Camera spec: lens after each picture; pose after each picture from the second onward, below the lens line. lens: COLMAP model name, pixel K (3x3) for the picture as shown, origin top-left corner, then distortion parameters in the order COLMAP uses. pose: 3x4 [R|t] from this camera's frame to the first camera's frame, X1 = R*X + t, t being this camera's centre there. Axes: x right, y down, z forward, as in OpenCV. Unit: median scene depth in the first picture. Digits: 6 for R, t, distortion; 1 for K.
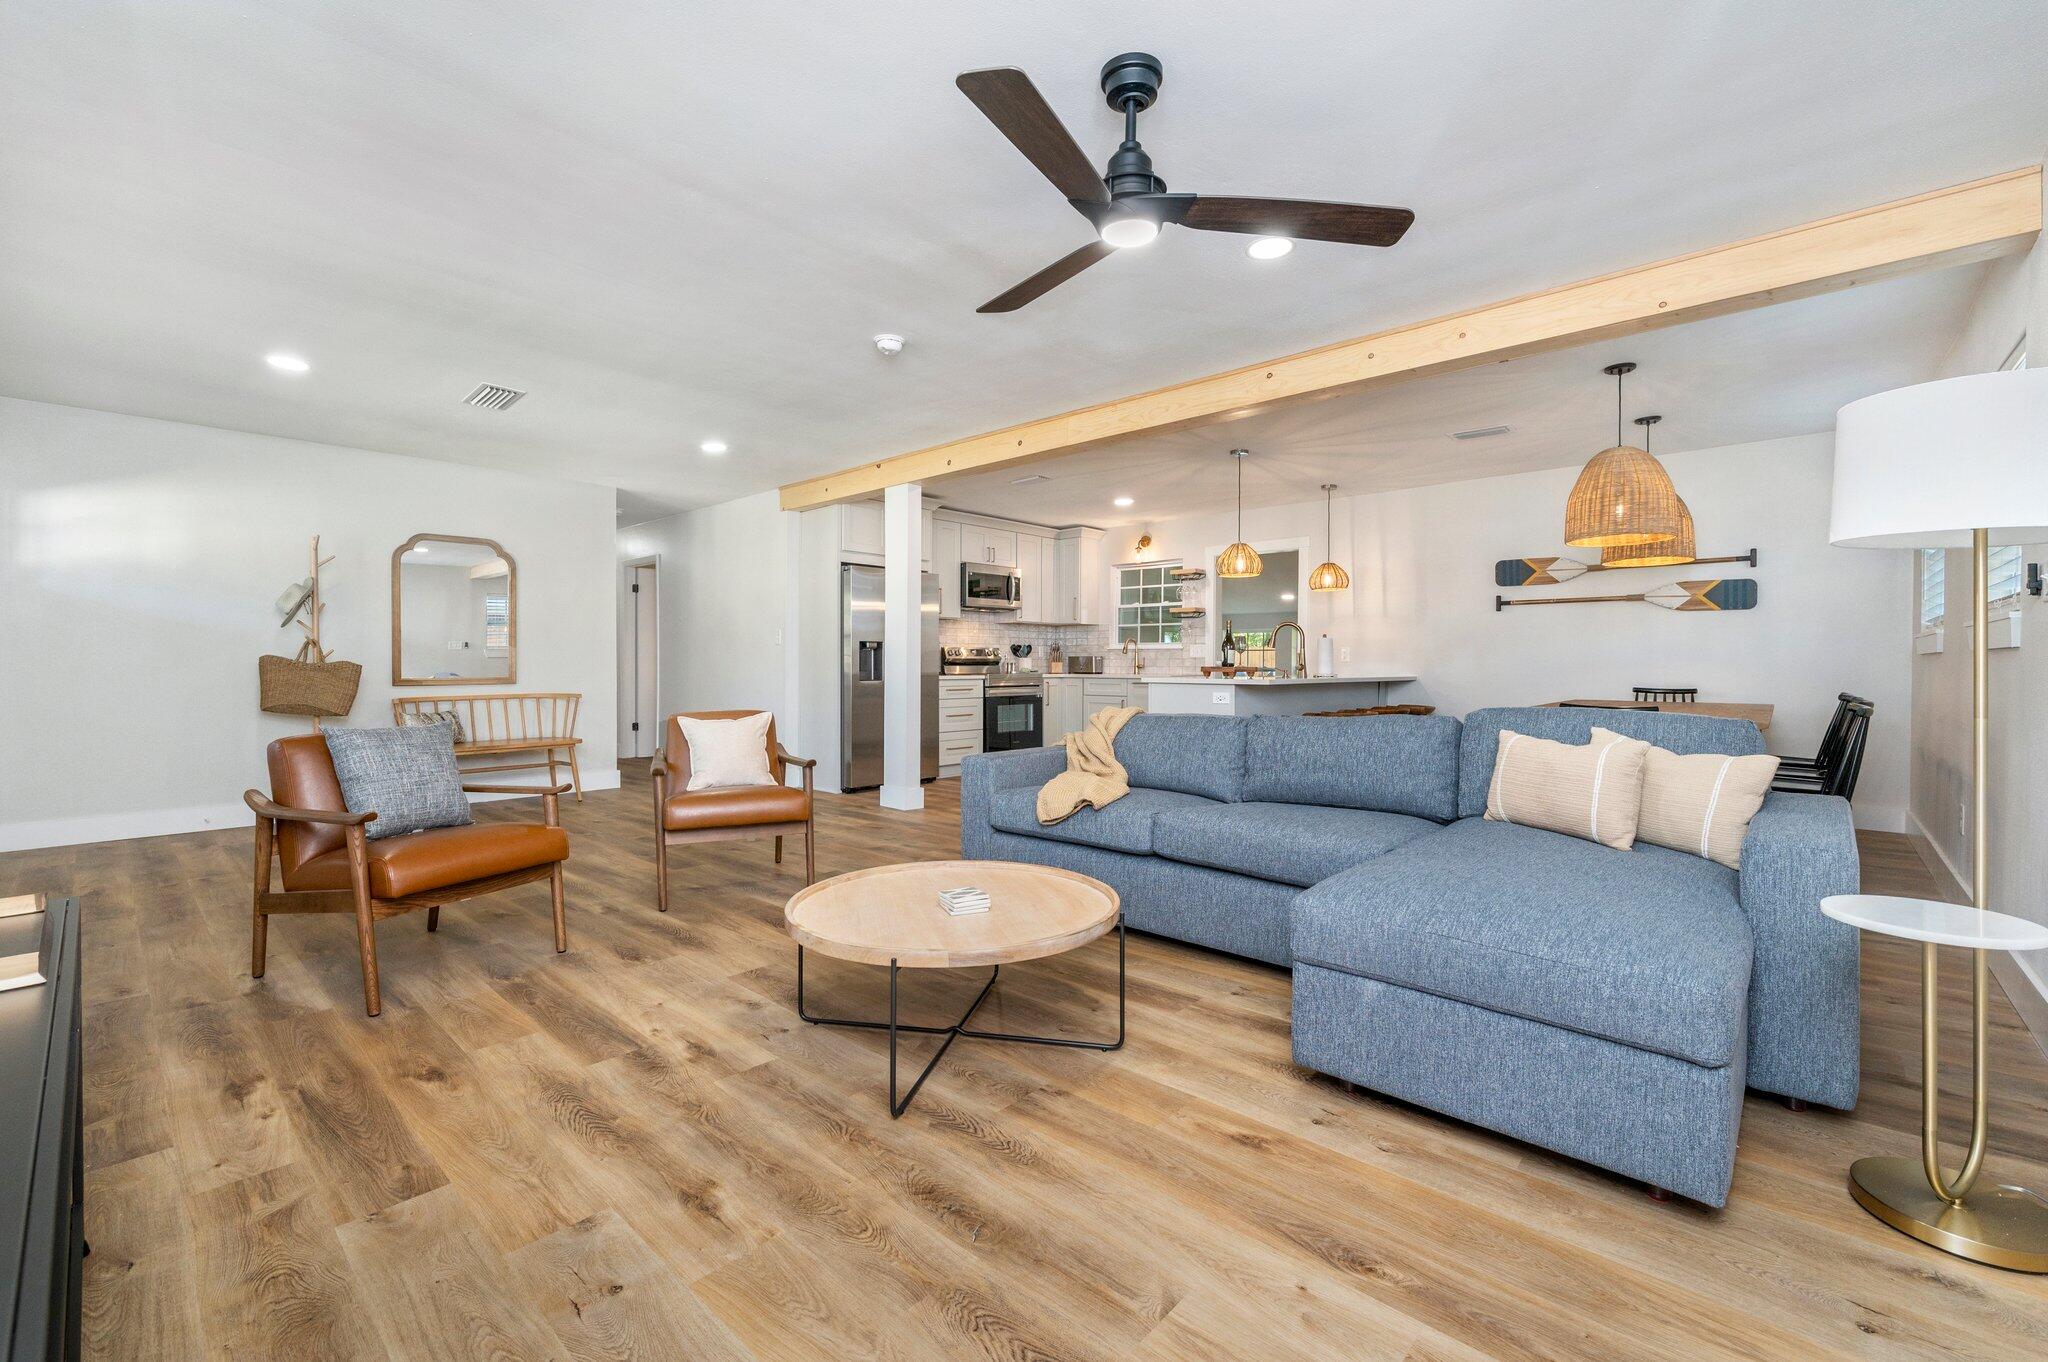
lens RADIAL K [[858.3, 0, 1012.7], [0, 858.3, 658.0], [0, 0, 1]] dist [-0.005559, -0.000341]
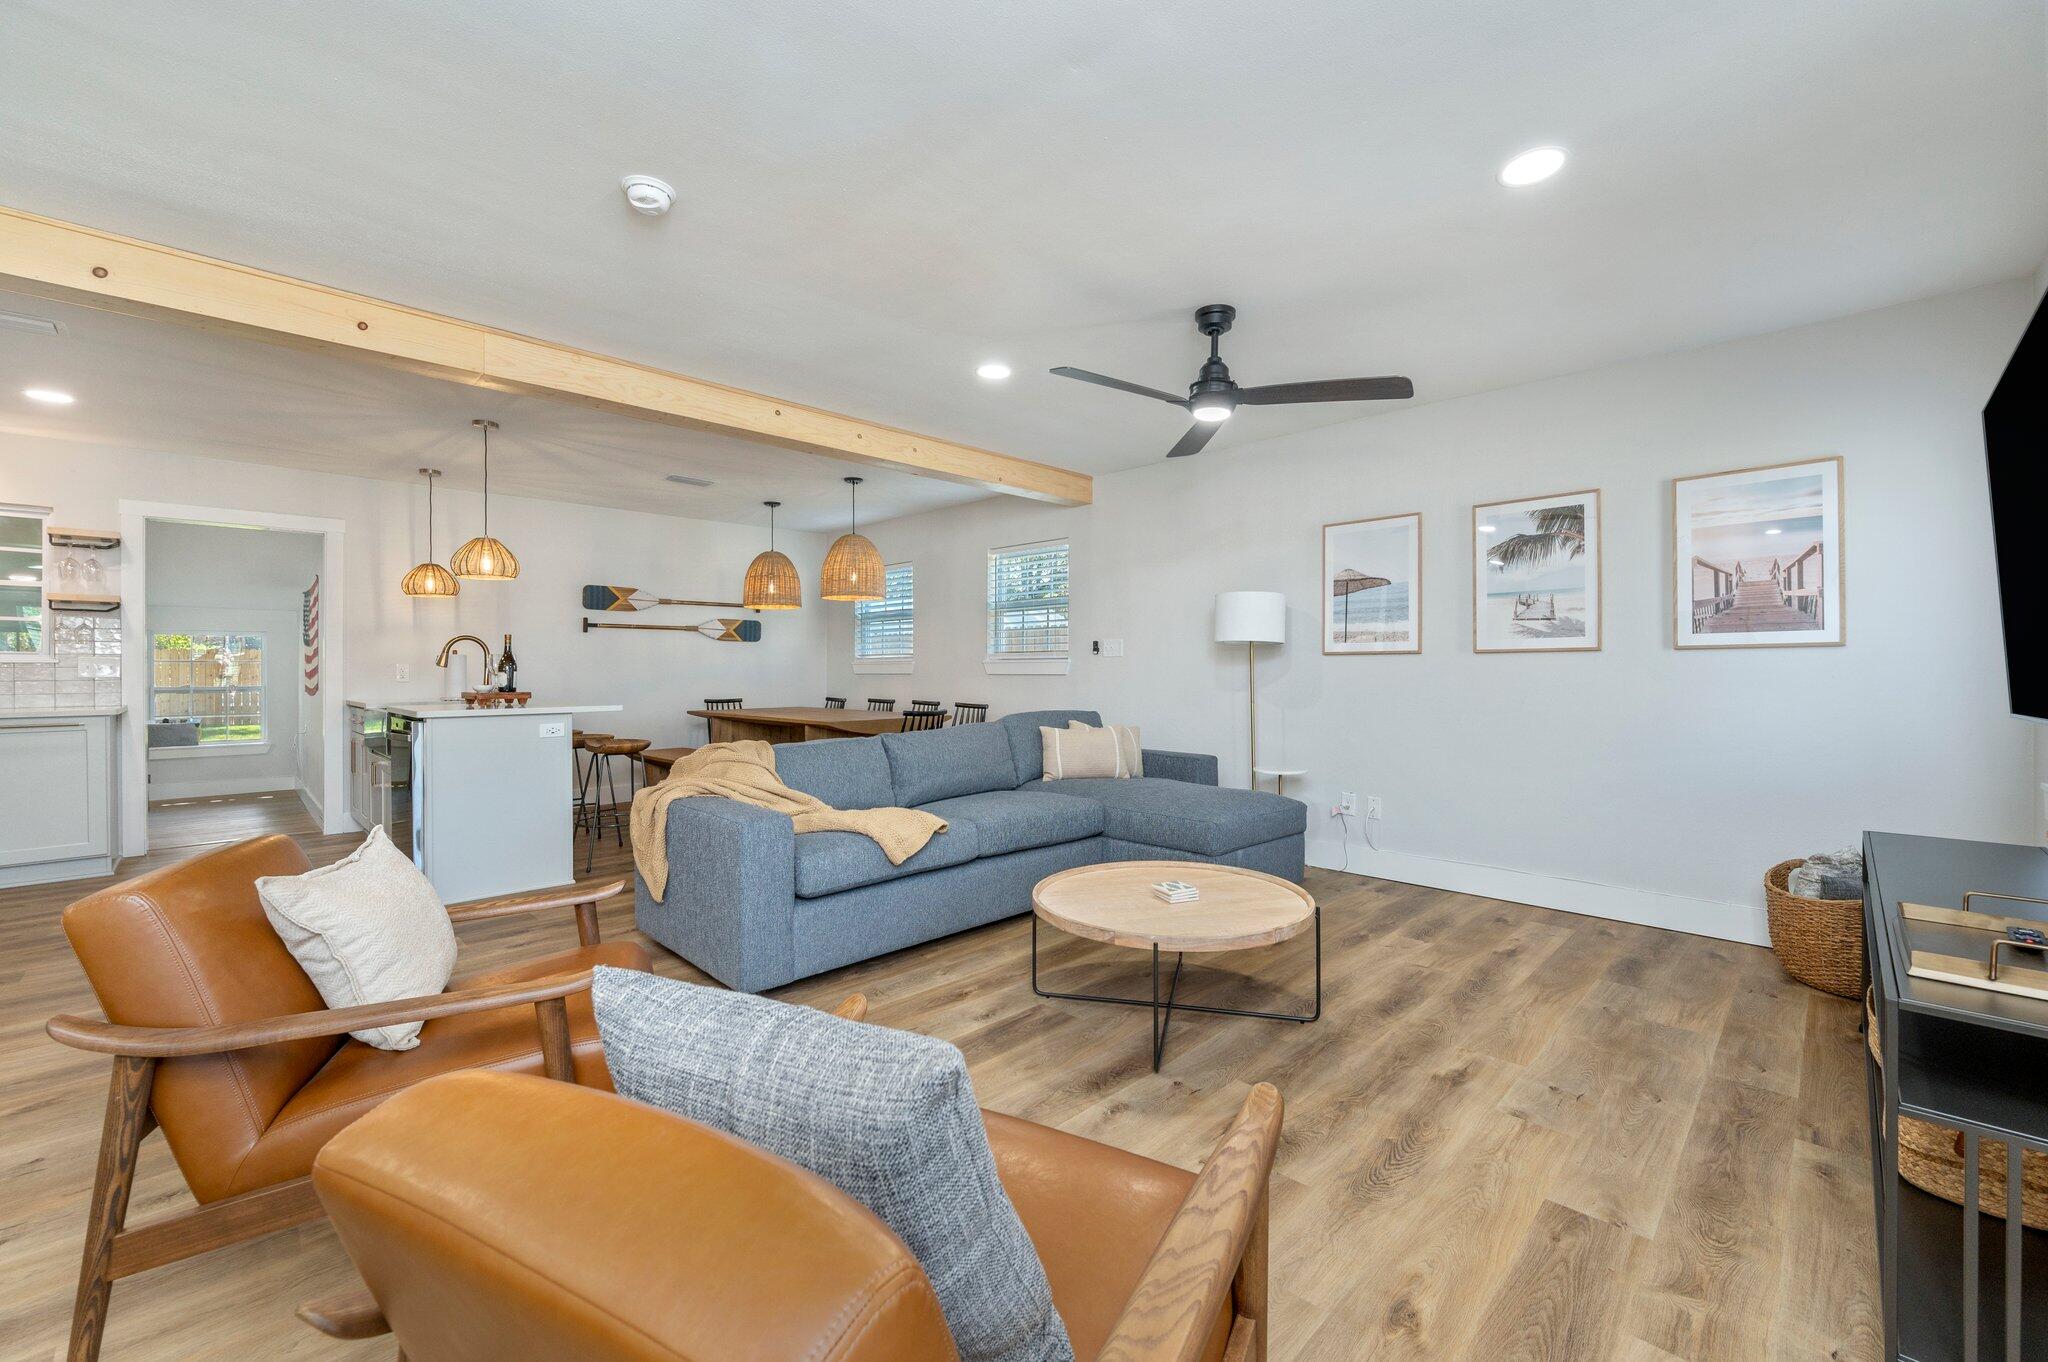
lens RADIAL K [[819.0, 0, 1041.7], [0, 819.0, 666.1], [0, 0, 1]] dist [-0.005092, -0.000372]
pose [[0.025853, 0.002096, 0.999664, -0.467997], [-0.003246, 0.999993, -0.002012, -0.013572], [-0.999660, -0.003193, 0.025860, 0.443080]]
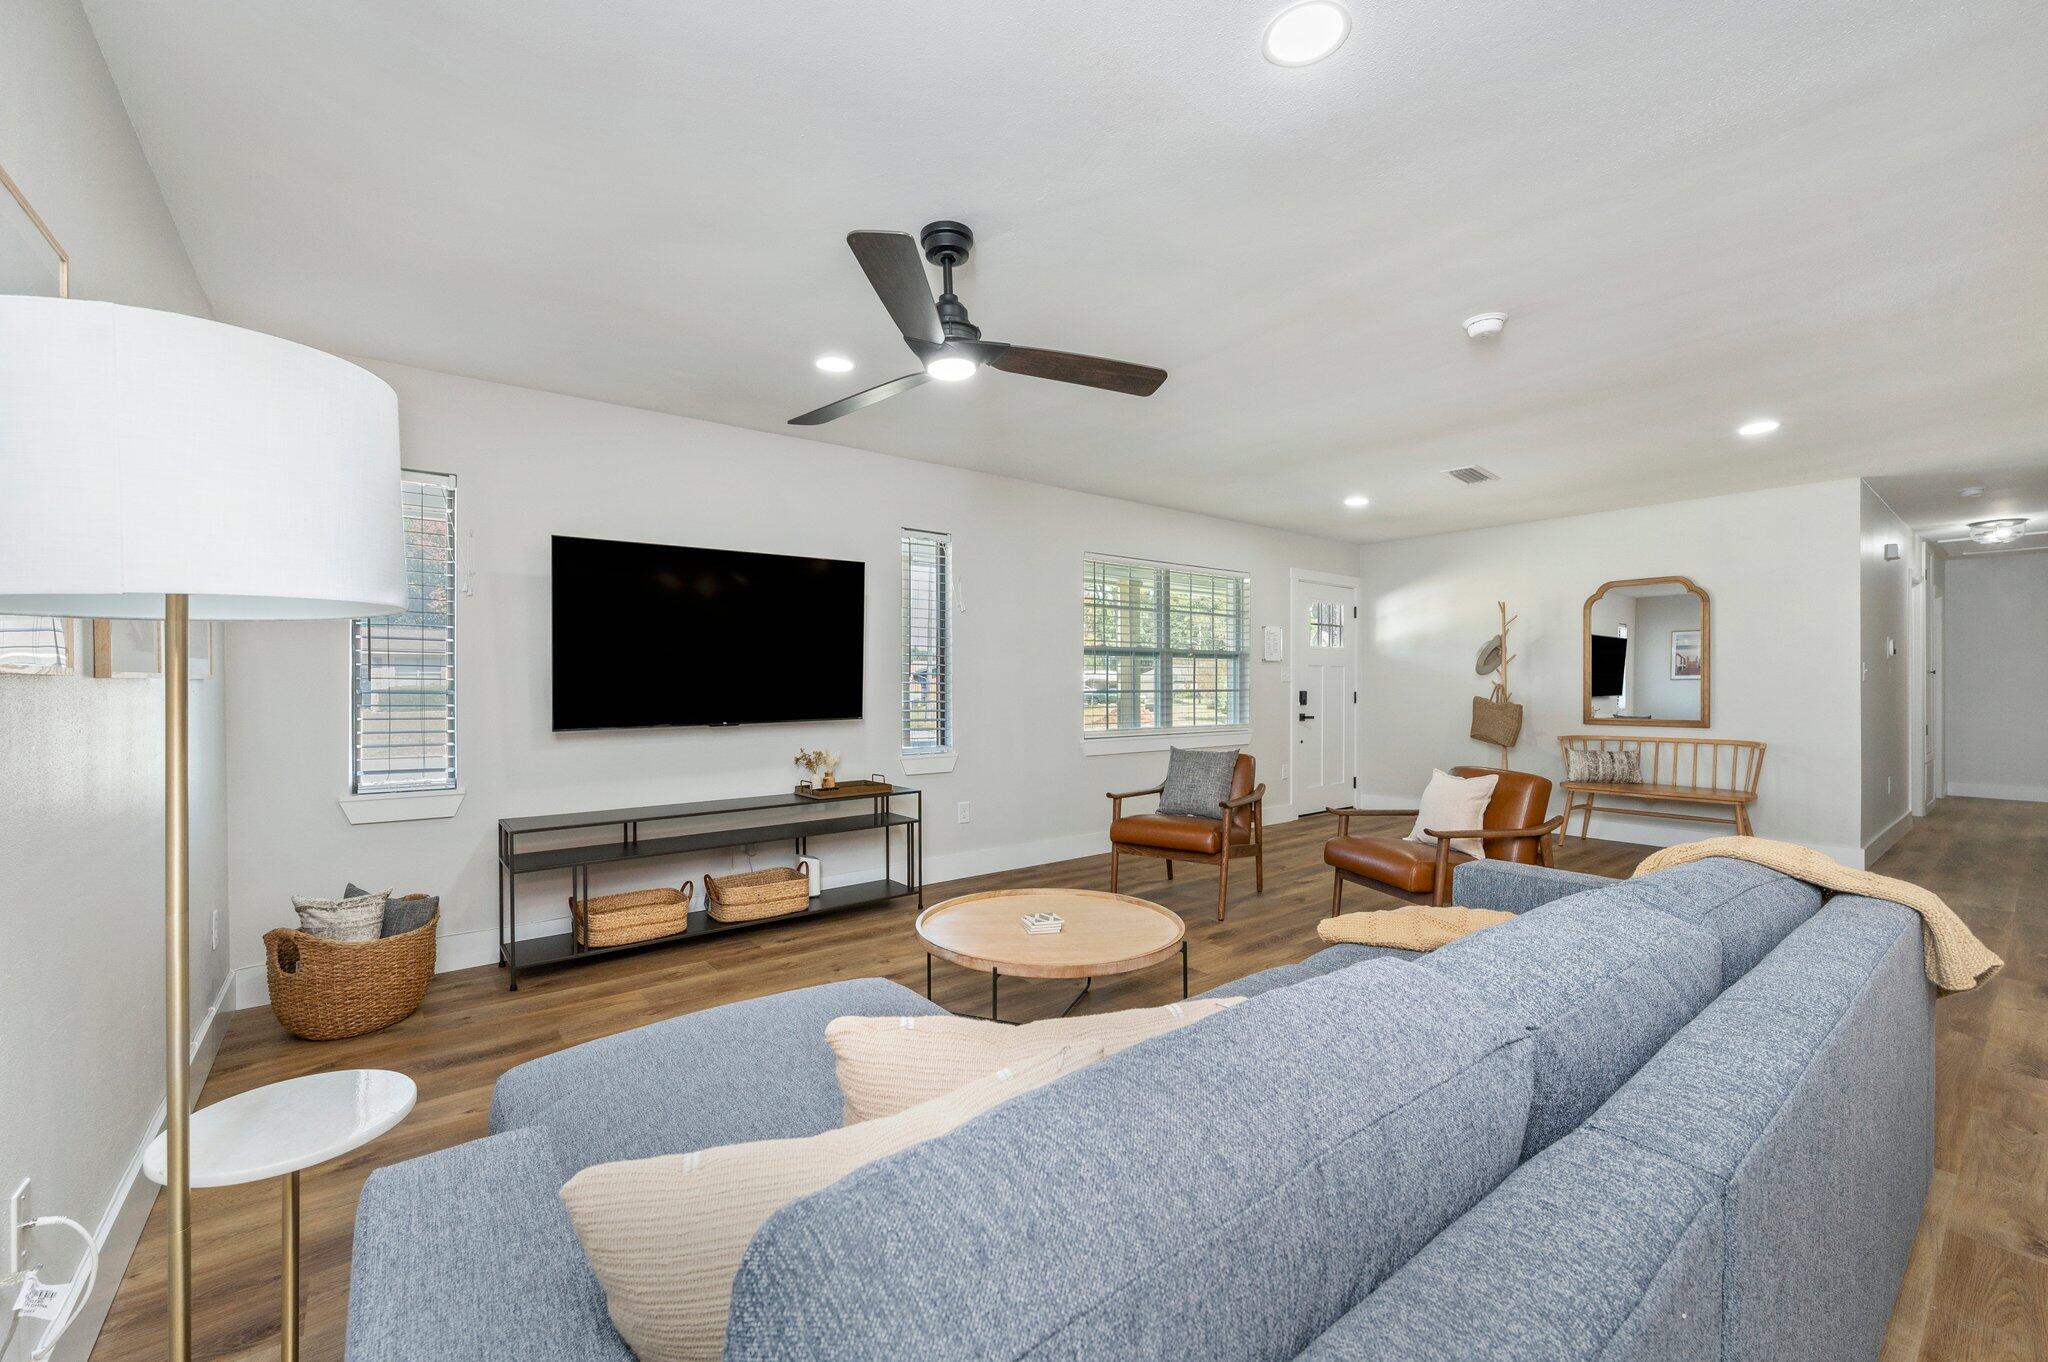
lens RADIAL K [[827.6, 0, 1028.8], [0, 827.6, 684.3], [0, 0, 1]] dist [-0.001356, -0.000080]
pose [[-0.153632, 0.000723, -0.988128, 0.426671], [0.007898, 0.999969, -0.000496, -0.022940], [0.988097, -0.007880, -0.153633, 0.444165]]
